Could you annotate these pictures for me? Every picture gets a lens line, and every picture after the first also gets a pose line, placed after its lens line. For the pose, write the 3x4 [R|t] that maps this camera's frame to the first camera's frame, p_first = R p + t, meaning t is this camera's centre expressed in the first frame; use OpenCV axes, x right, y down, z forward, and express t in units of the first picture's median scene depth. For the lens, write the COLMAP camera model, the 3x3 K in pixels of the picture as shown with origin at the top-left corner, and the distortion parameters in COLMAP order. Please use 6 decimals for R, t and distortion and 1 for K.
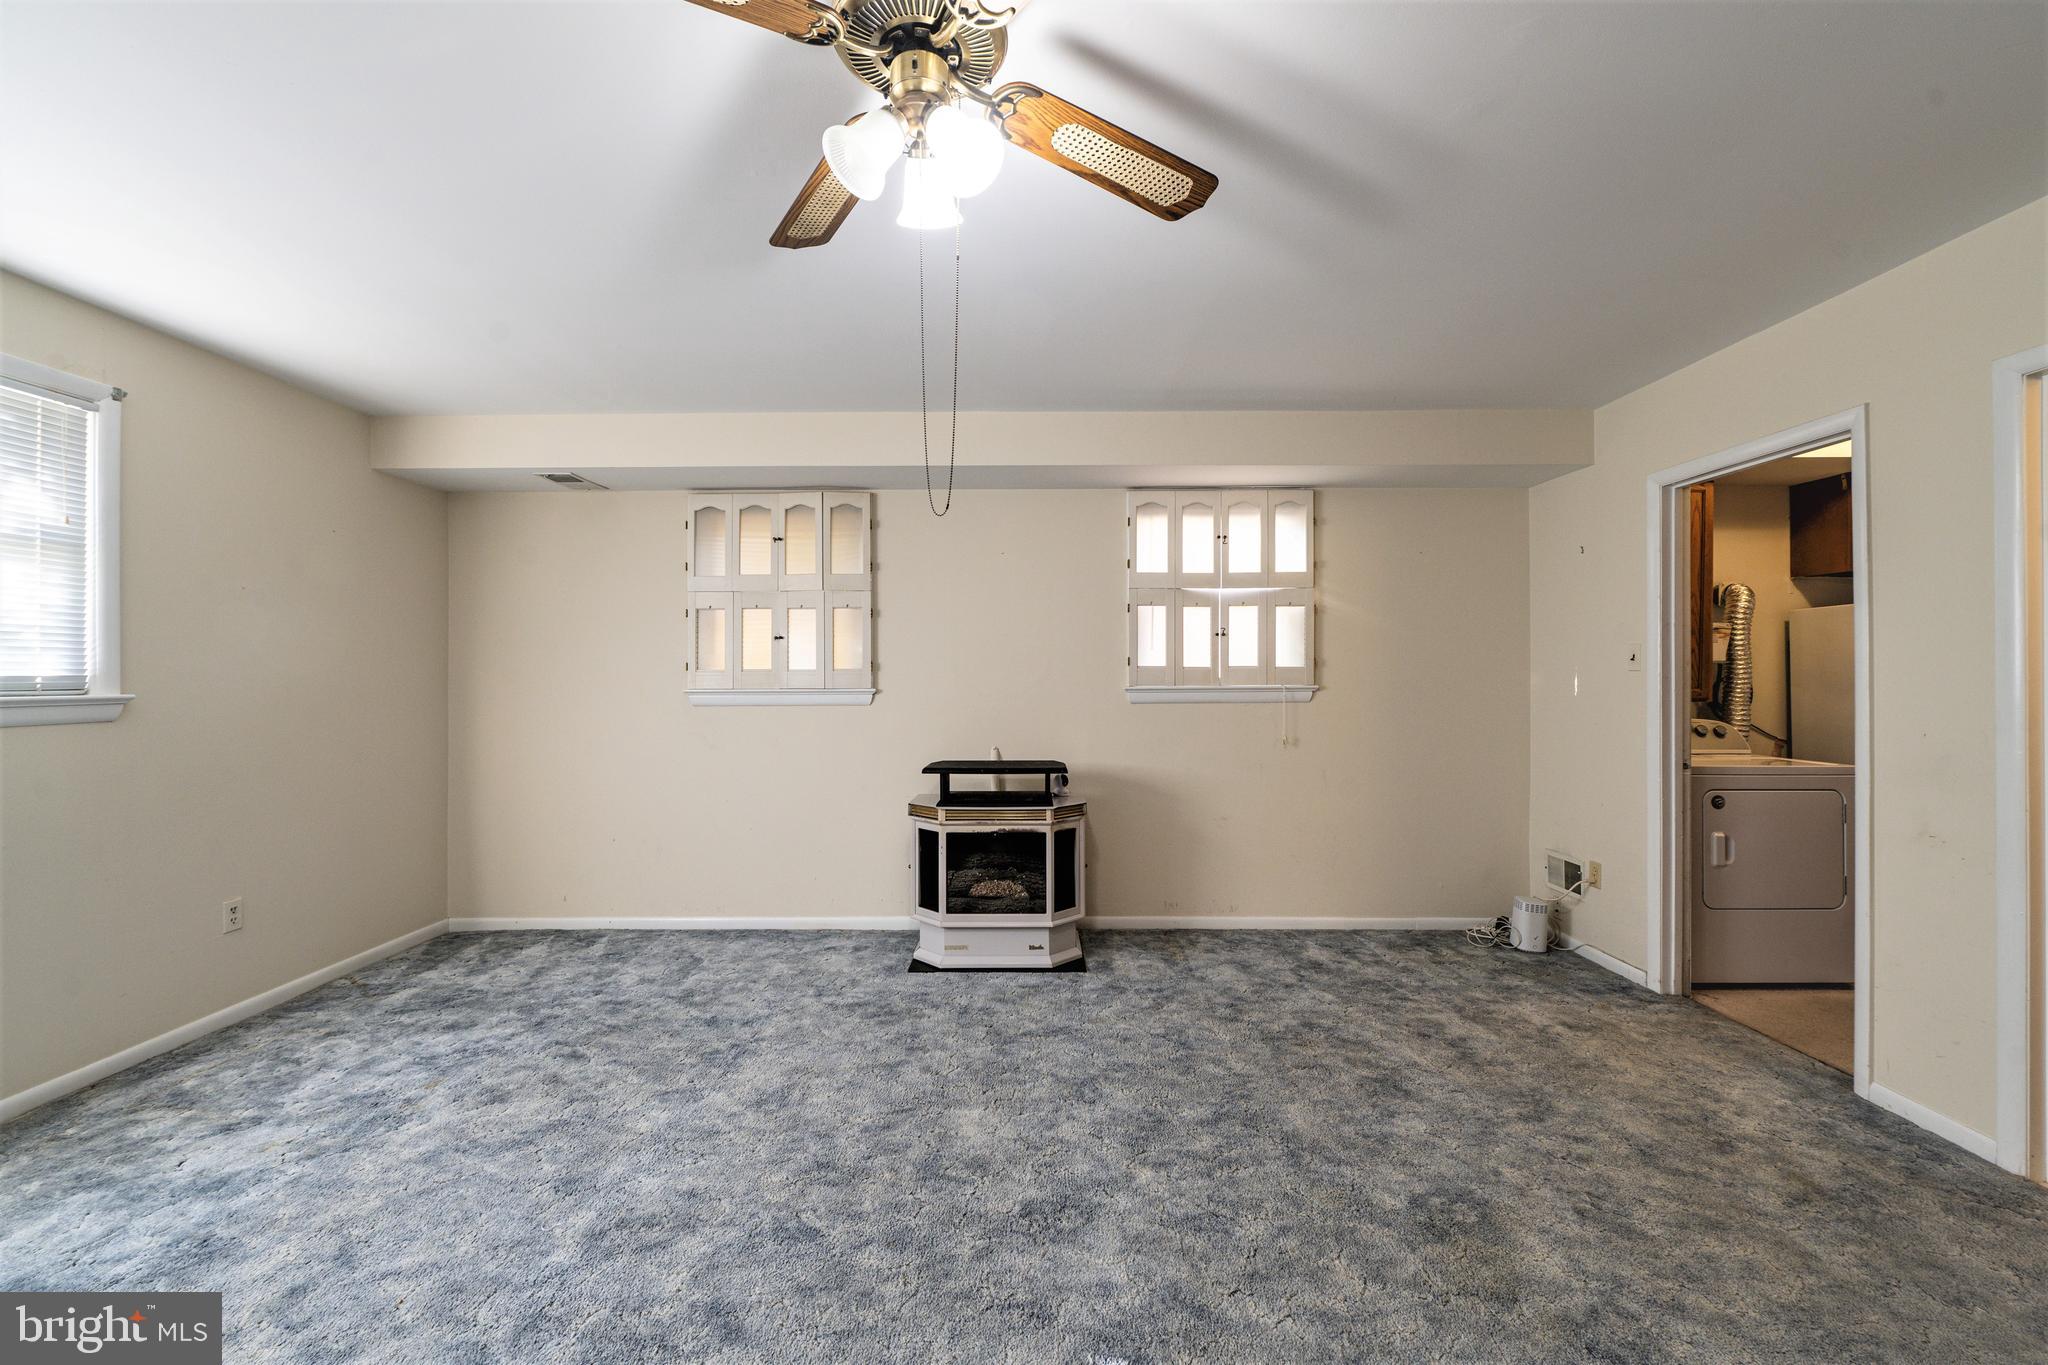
lens RADIAL K [[819.5, 0, 1024.0], [0, 819.5, 675.1], [0, 0, 1]] dist [-0.012536, -0.000384]
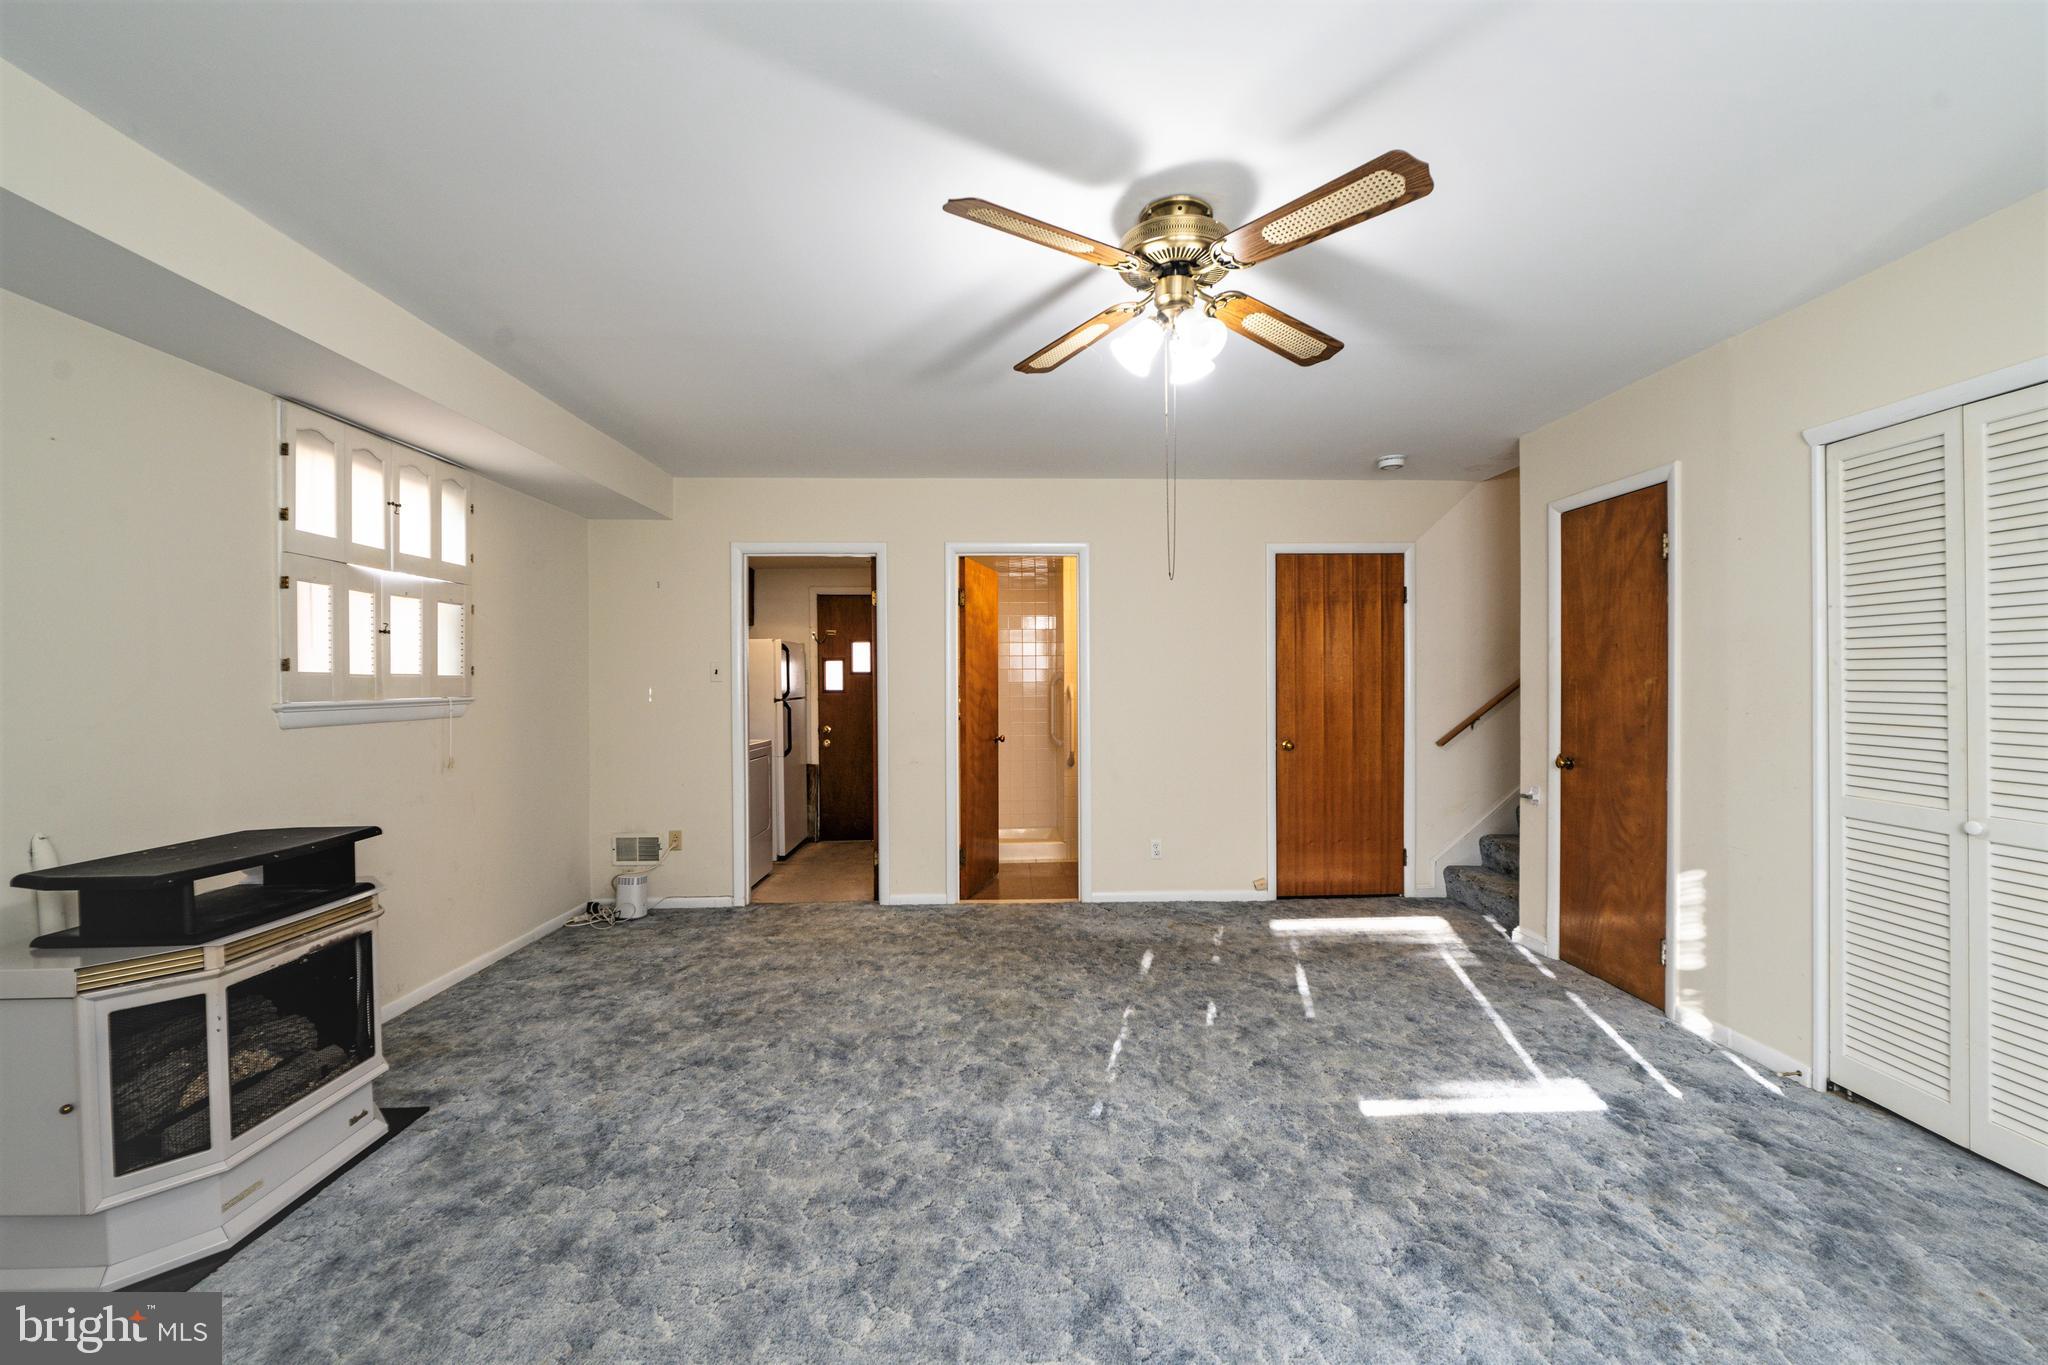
lens RADIAL K [[819.5, 0, 1034.5], [0, 819.5, 693.3], [0, 0, 1]] dist [-0.012536, -0.000384]
pose [[-0.041822, -0.011186, 0.999062, -0.606282], [0.004249, 0.999926, 0.011374, 0.001098], [-0.999116, 0.004720, -0.041772, 0.487233]]
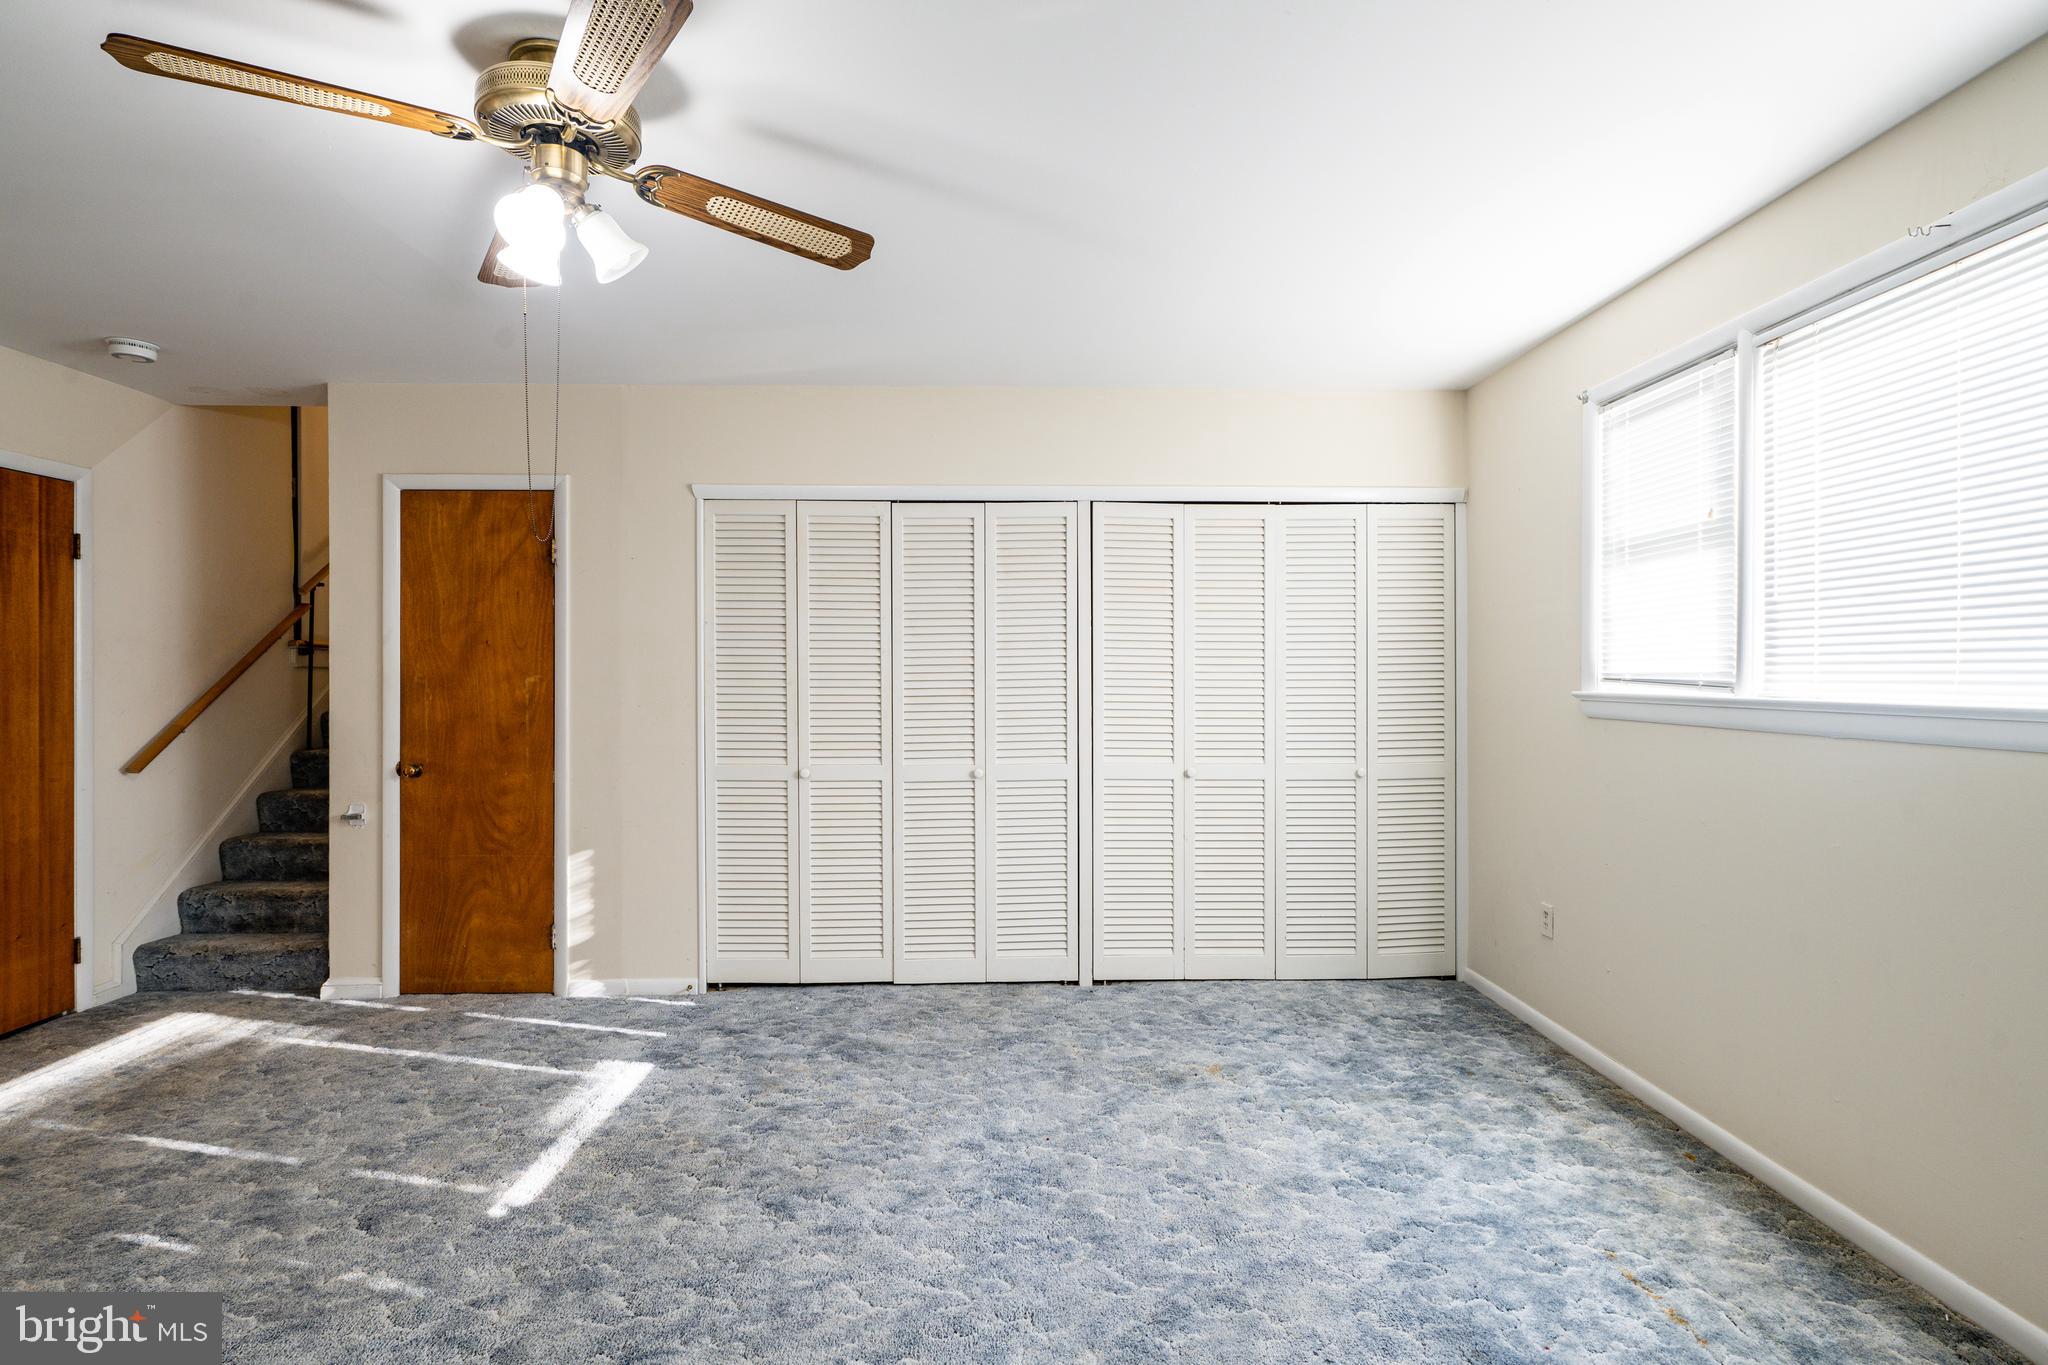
lens RADIAL K [[983.2, 0, 1028.9], [0, 983.2, 679.0], [0, 0, 1]] dist [-0.006191, -0.000417]
pose [[-0.999454, 0.003268, -0.032888, -0.275791], [0.003155, 0.999989, 0.003481, -0.001235], [0.032899, 0.003376, -0.999453, 0.892746]]
